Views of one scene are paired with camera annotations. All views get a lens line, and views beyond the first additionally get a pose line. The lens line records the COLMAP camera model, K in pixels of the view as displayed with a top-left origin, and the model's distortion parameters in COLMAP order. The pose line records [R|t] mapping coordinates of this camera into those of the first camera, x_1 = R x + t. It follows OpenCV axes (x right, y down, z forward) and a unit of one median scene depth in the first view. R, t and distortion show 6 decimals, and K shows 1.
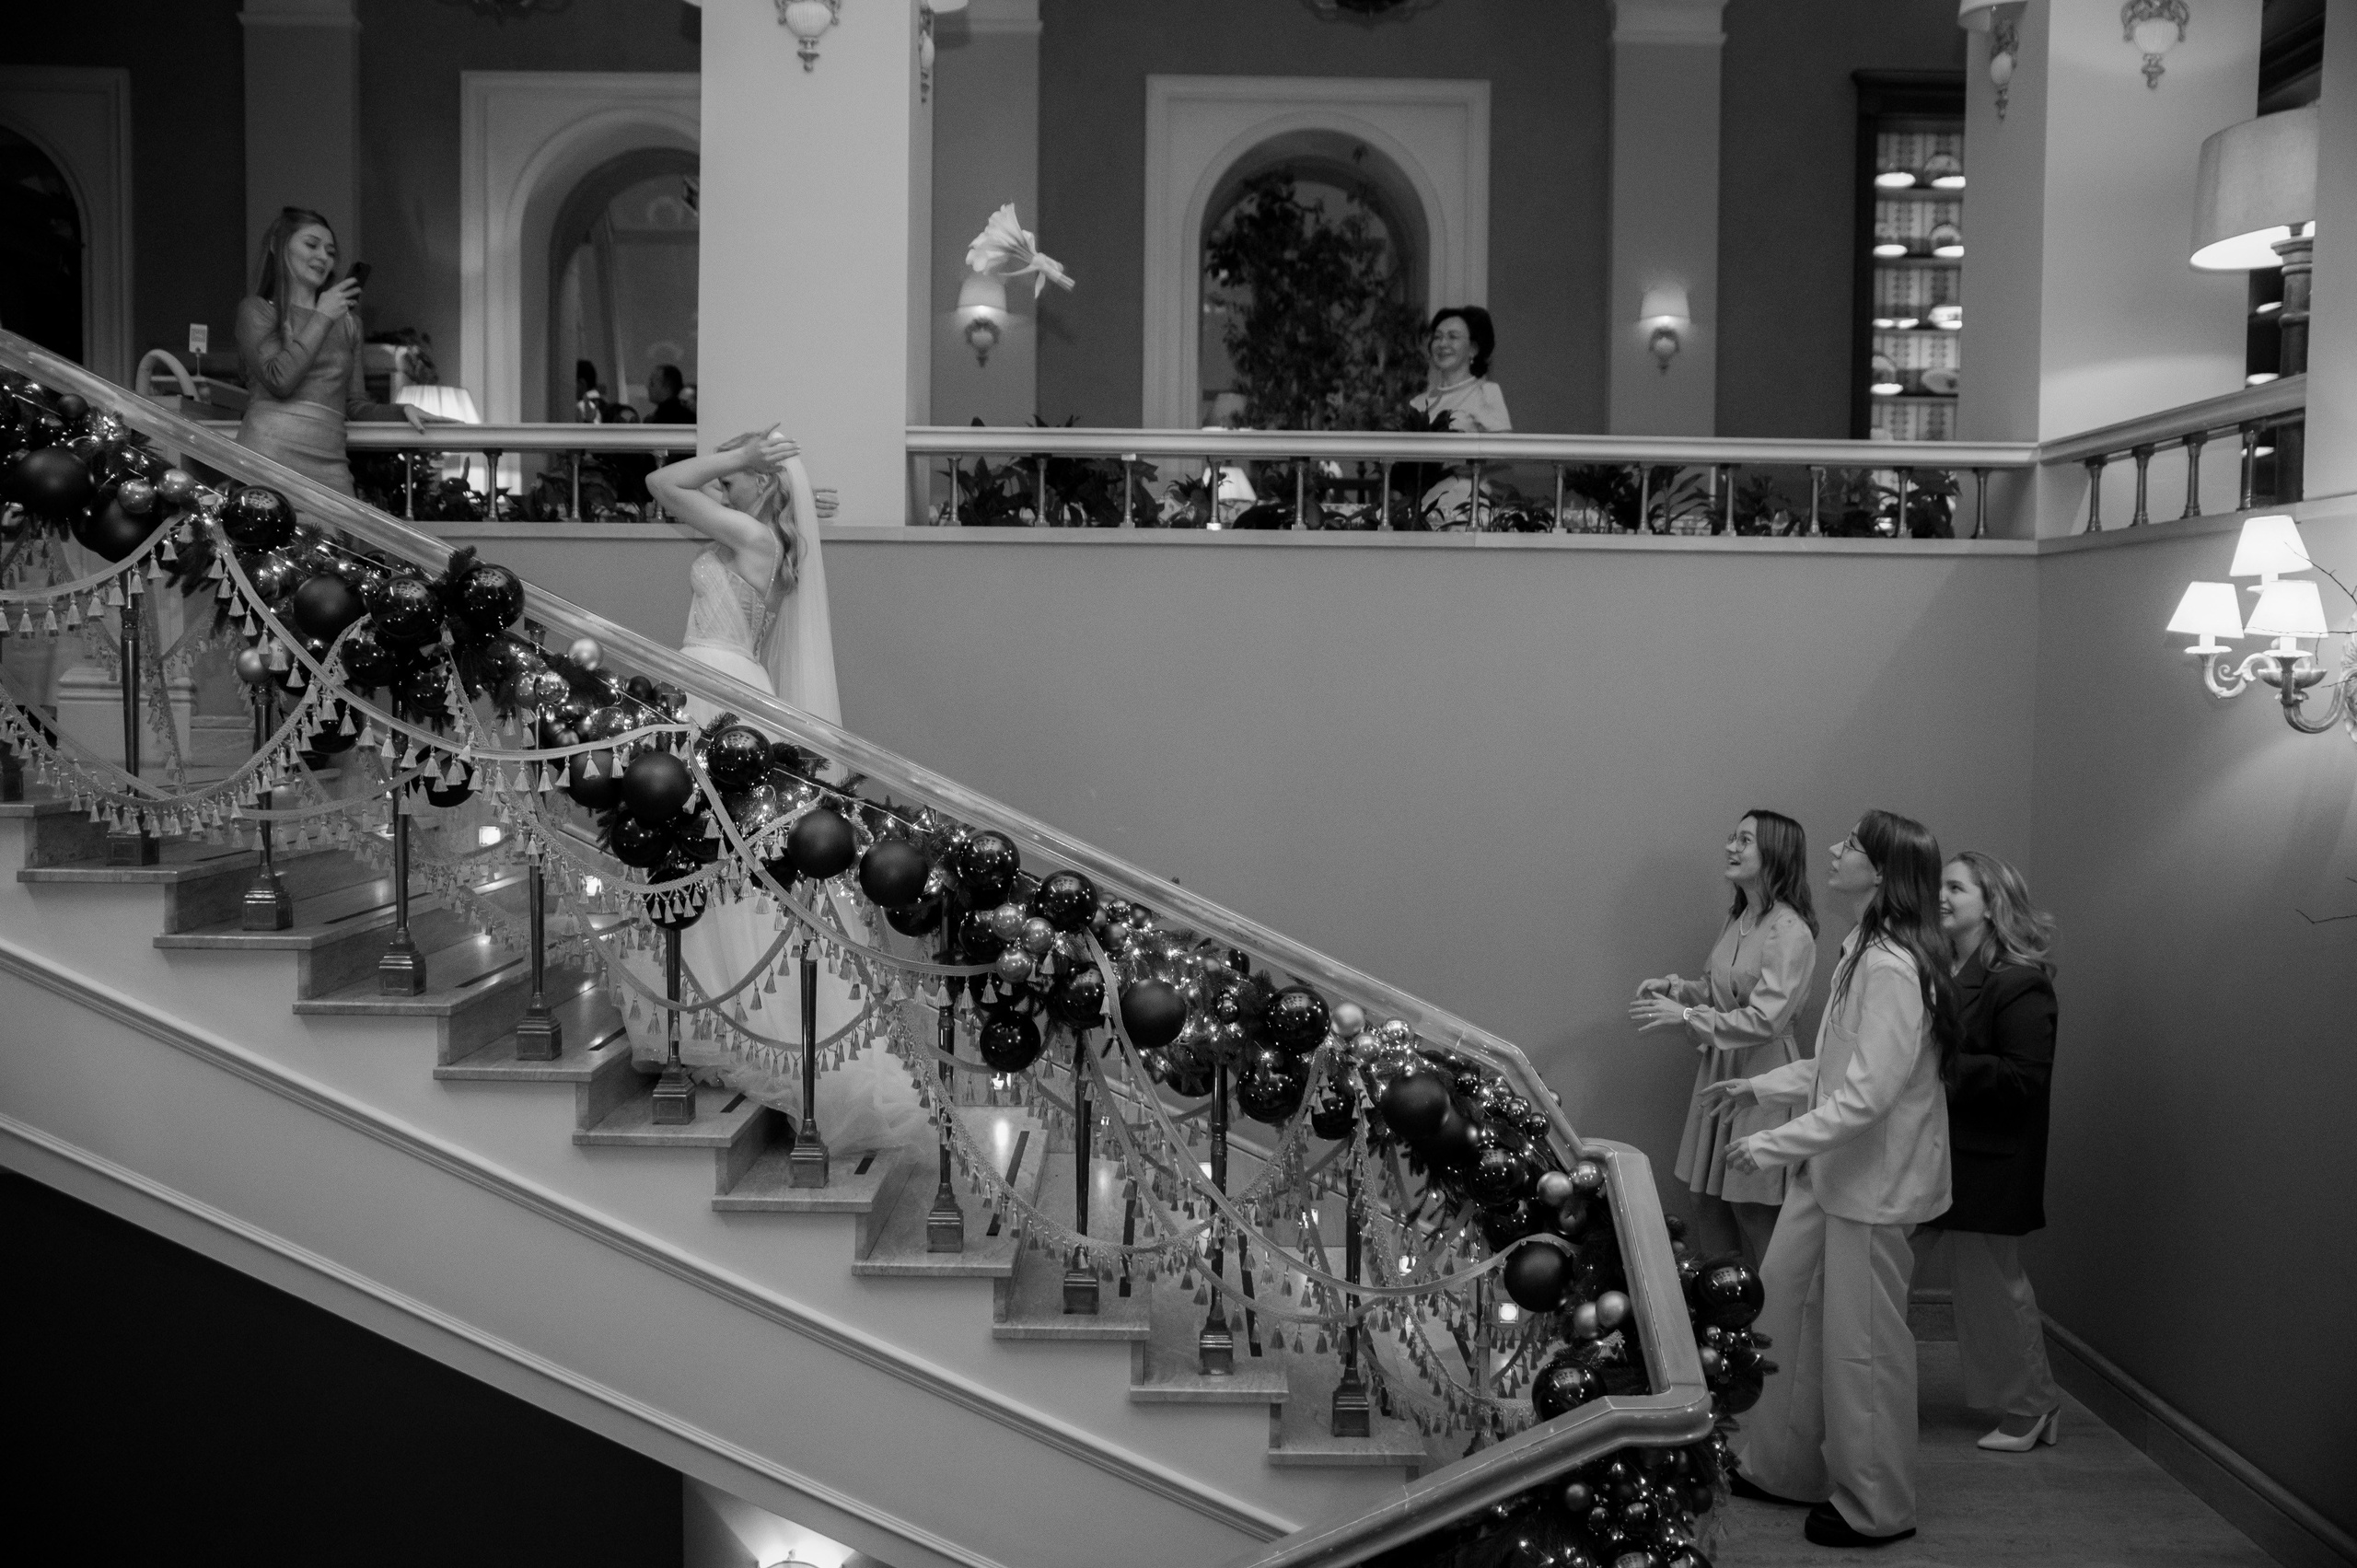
lens RADIAL K [[2110.5, 0, 1158.6], [0, 2110.5, 789.1], [0, 0, 1]] dist [-0.054153, 0.047861]
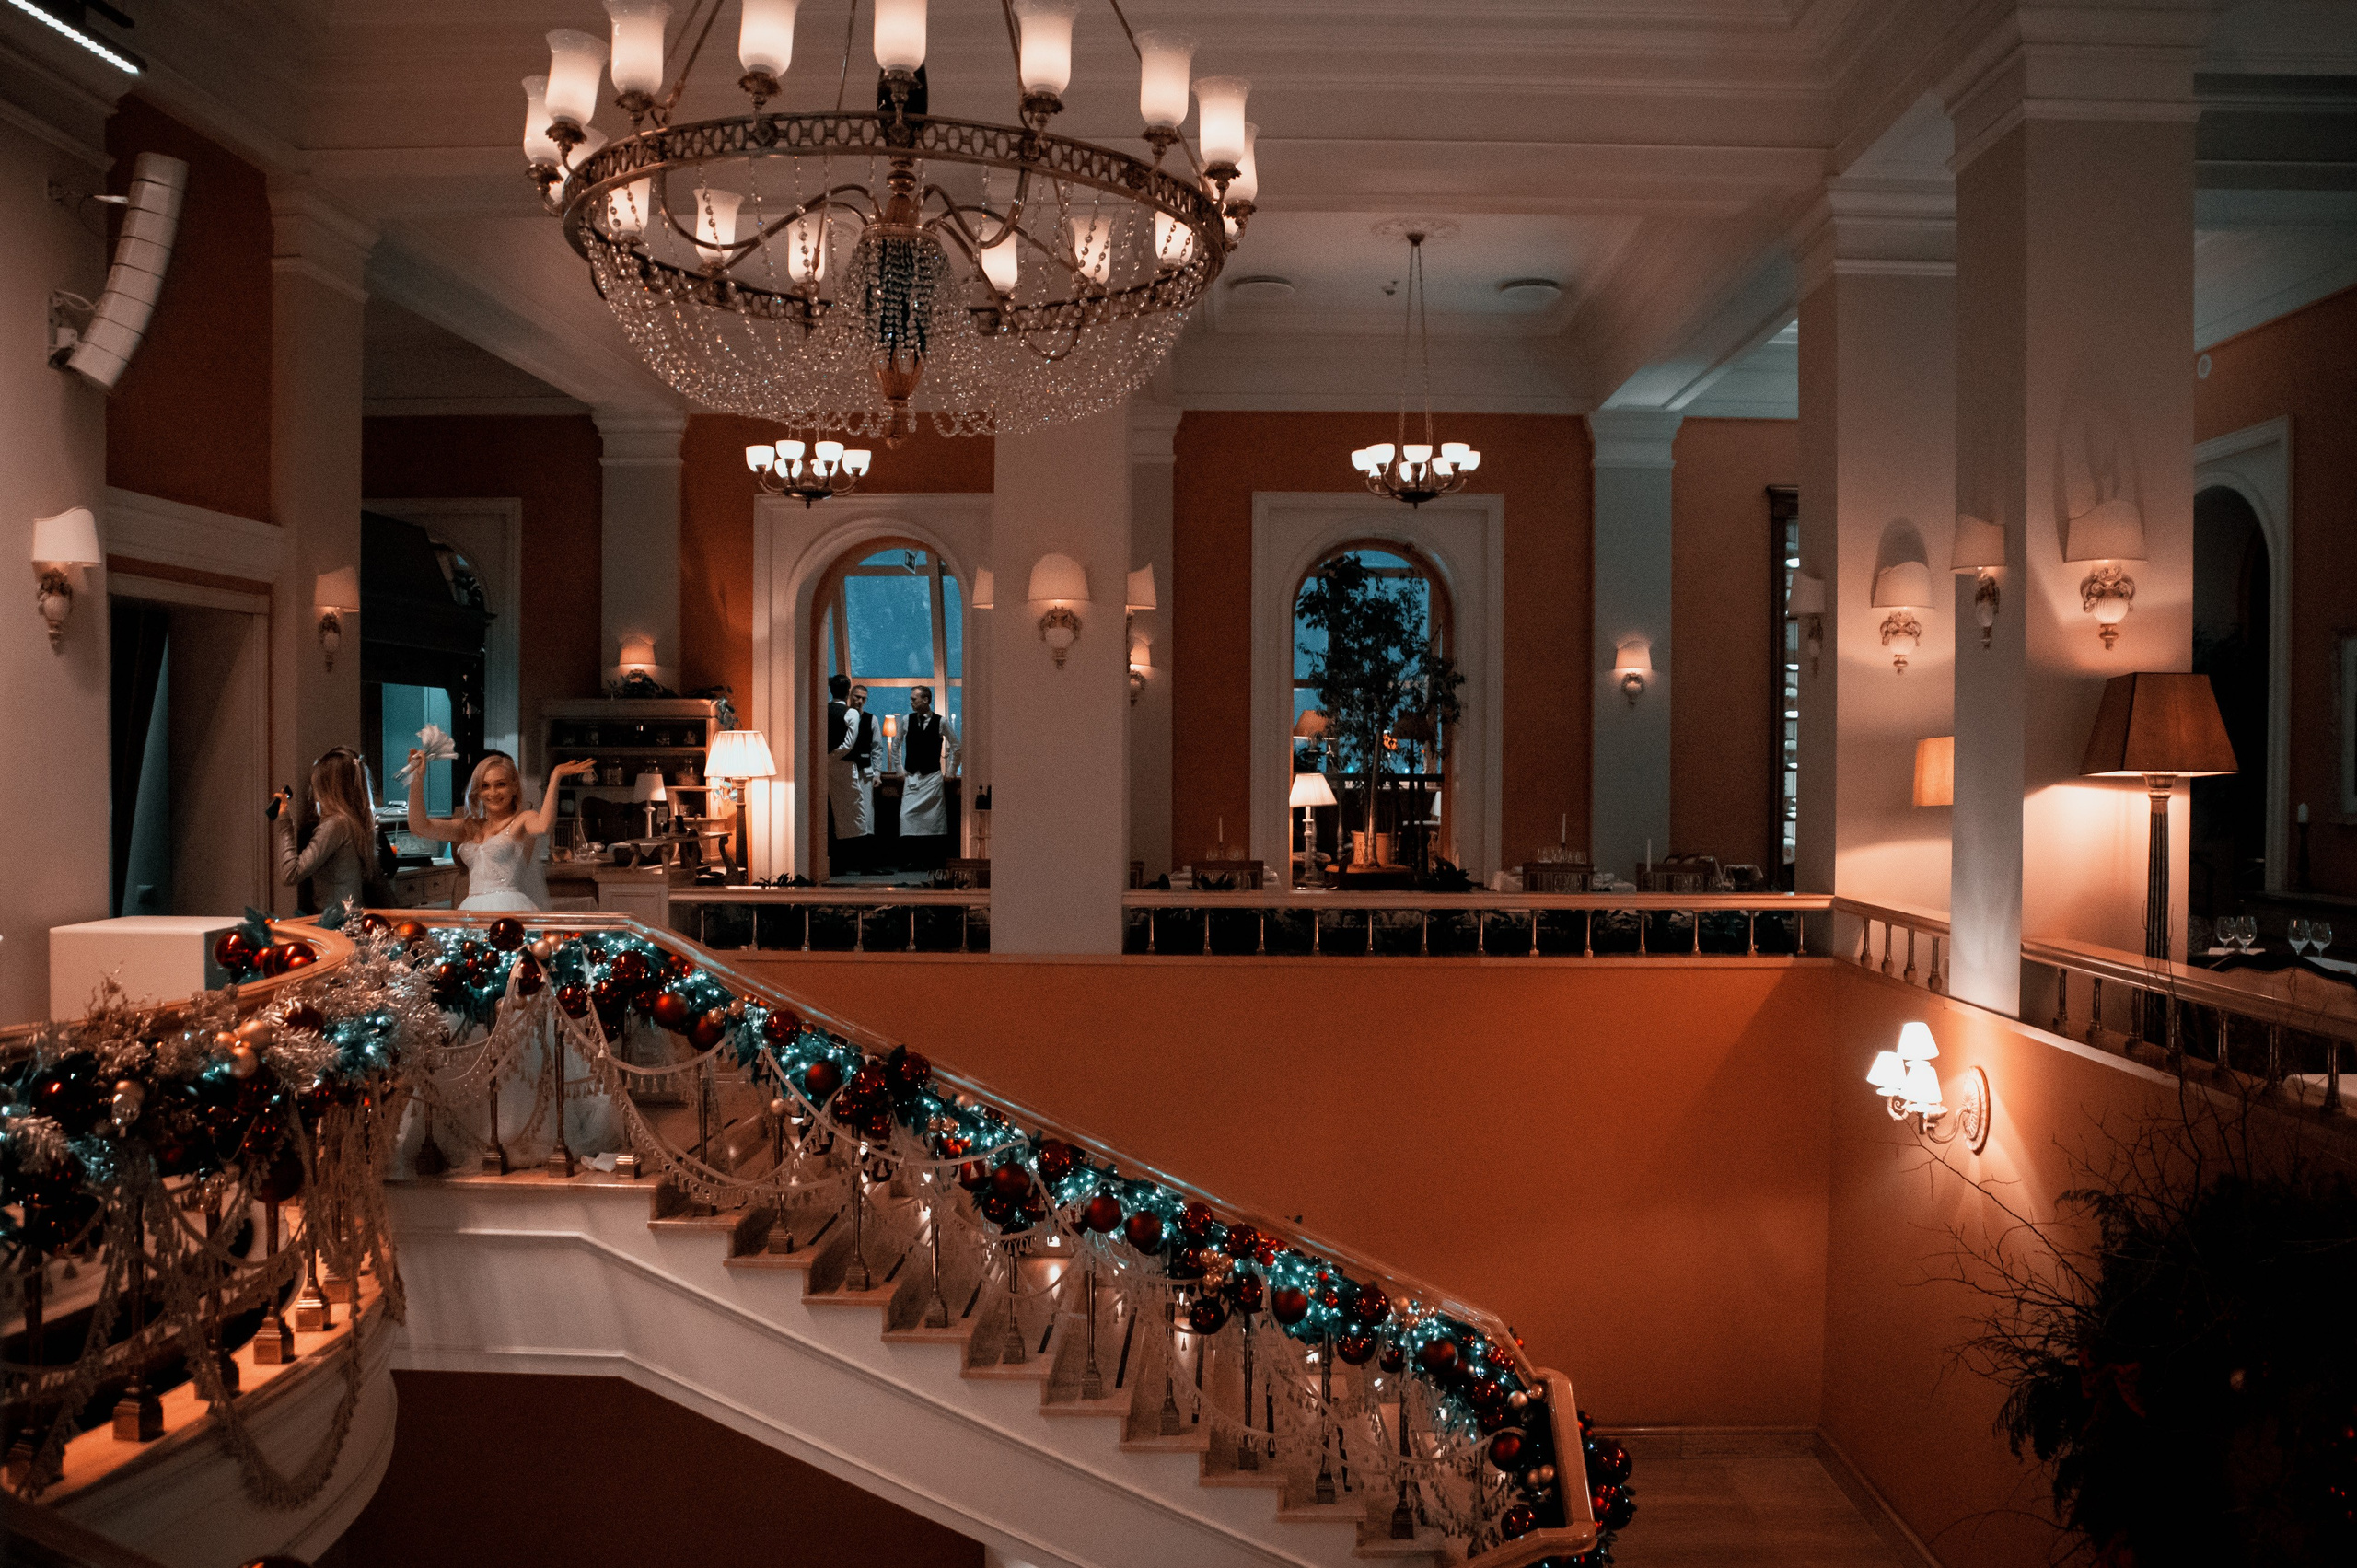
lens RADIAL K [[1925.8, 0, 1201.0], [0, 1925.8, 778.7], [0, 0, 1]] dist [-0.112708, 0.010091]
pose [[0.999846, -0.005725, -0.016604, -0.047059], [0.005234, 0.999553, -0.029439, -0.282199], [0.016765, 0.029348, 0.999429, -0.598639]]
